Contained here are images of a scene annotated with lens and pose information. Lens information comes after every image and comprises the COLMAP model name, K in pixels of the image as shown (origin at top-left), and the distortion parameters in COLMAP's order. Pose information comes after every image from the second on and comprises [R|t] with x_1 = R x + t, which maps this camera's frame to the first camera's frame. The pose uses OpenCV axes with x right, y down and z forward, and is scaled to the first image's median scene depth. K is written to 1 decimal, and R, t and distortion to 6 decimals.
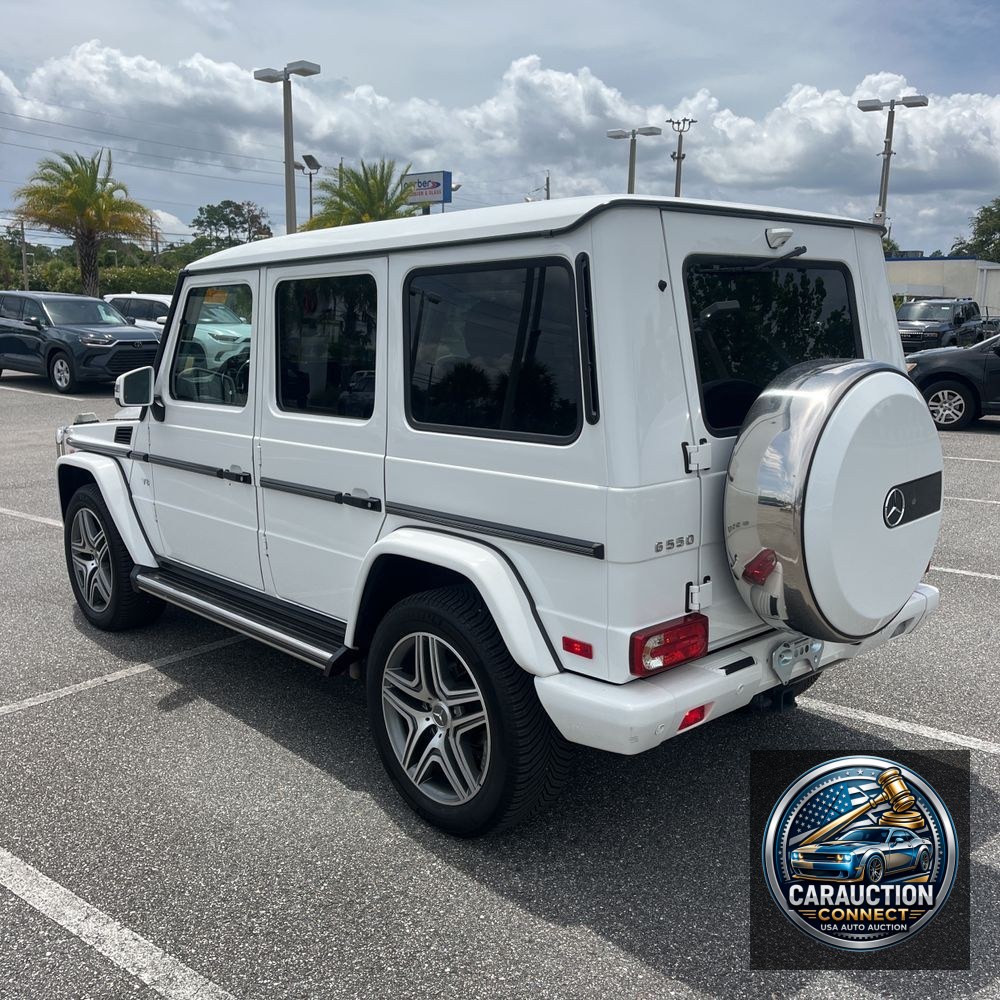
lens RADIAL K [[1014.8, 0, 500.0], [0, 1014.8, 500.0], [0, 0, 1]] dist [0.043673, -0.058896]
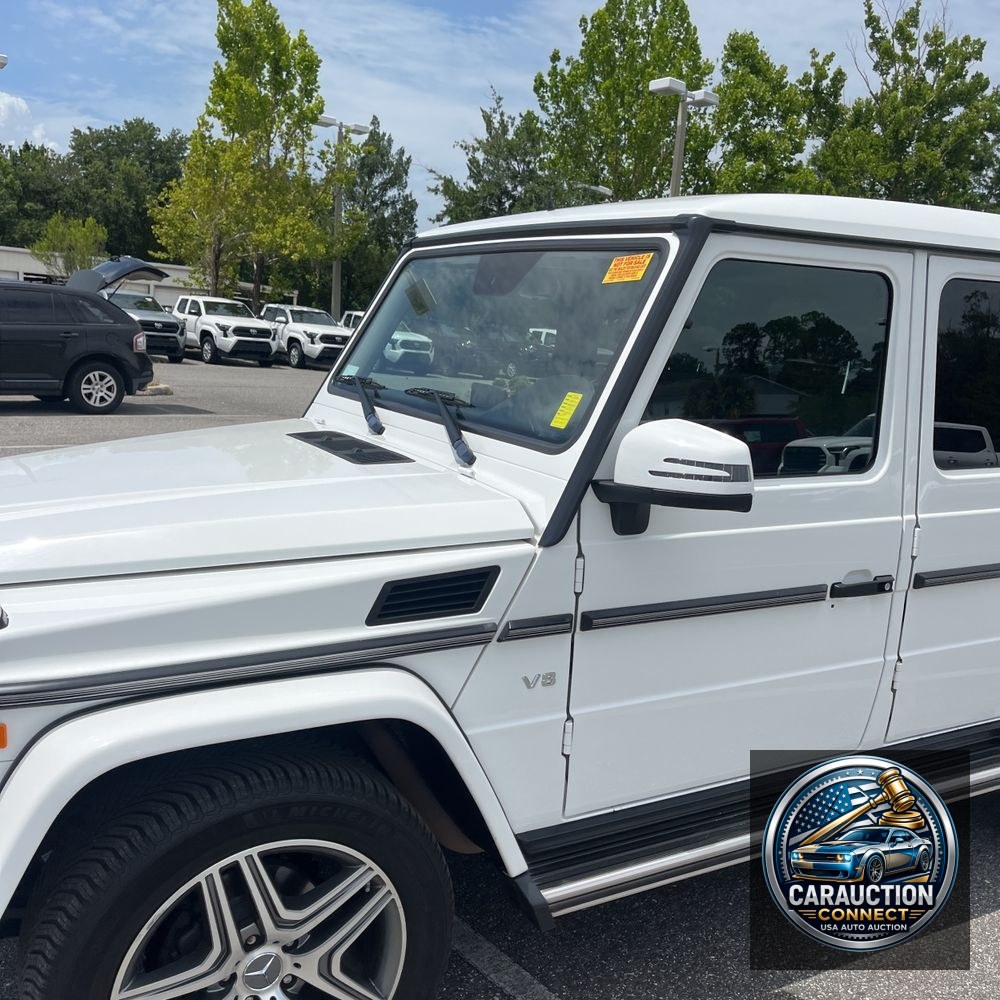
lens RADIAL K [[1000.6, 0, 460.6], [0, 1000.6, 510.8], [0, 0, 1]] dist [0.052682, -0.092519]
pose [[0.237900, -0.168817, 0.956506, -0.937921], [0.114188, 0.982812, 0.145059, -0.194583], [-0.964554, 0.074712, 0.253088, 1.135758]]
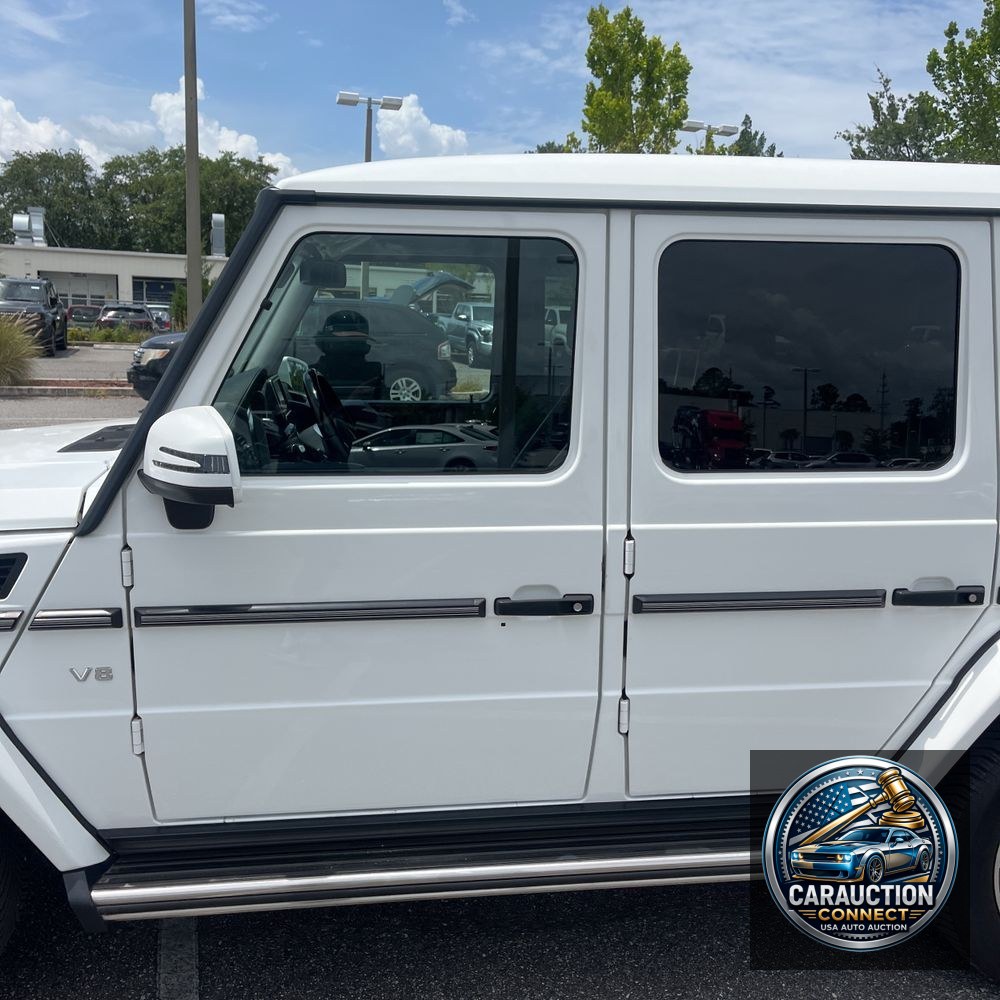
lens RADIAL K [[993.7, 0, 506.7], [0, 993.7, 498.0], [0, 0, 1]] dist [0.051614, -0.082249]
pose [[0.570901, -0.138212, 0.809302, -0.715788], [0.121011, 0.989128, 0.083558, -0.130839], [-0.812052, 0.050231, 0.581419, 0.752751]]
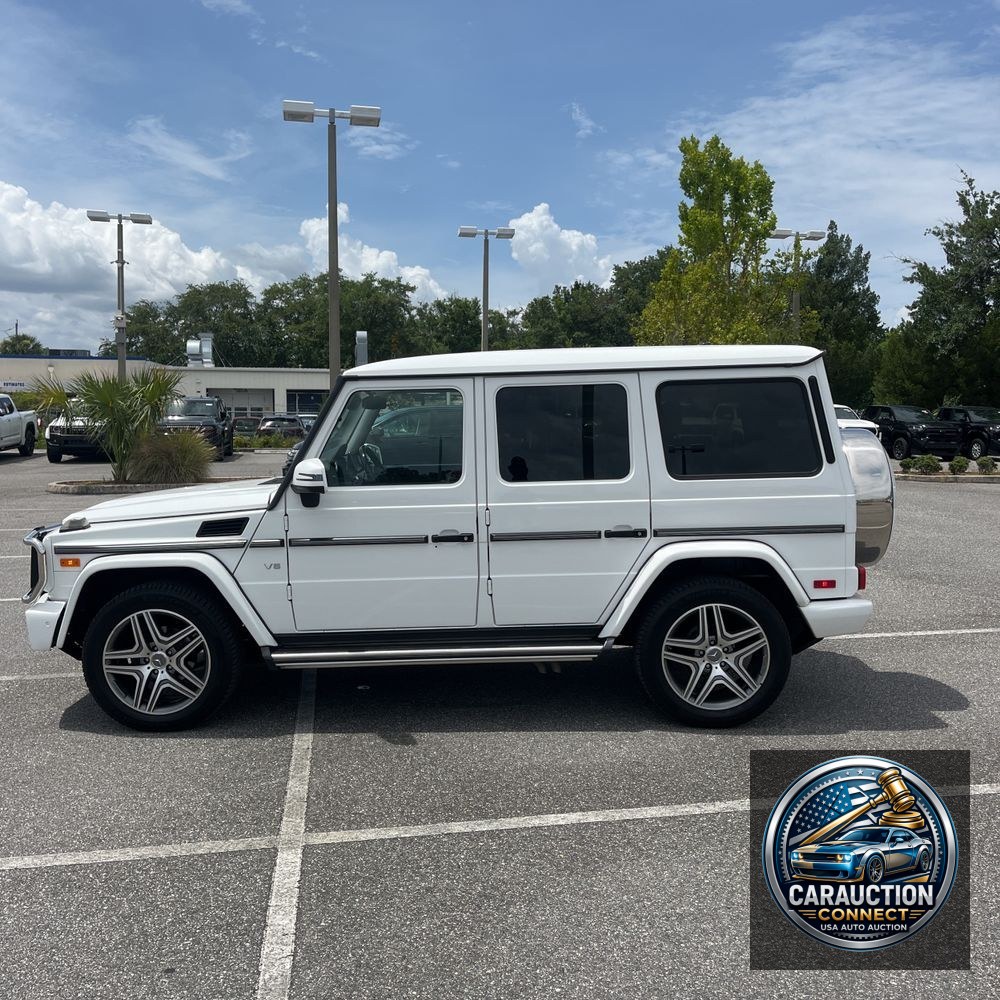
lens RADIAL K [[1014.8, 0, 500.0], [0, 1014.8, 500.0], [0, 0, 1]] dist [0.043673, -0.058896]
pose [[0.683841, -0.075670, 0.725697, -1.192165], [0.142294, 0.989341, -0.030925, -0.024260], [-0.715621, 0.124410, 0.687320, 0.088086]]
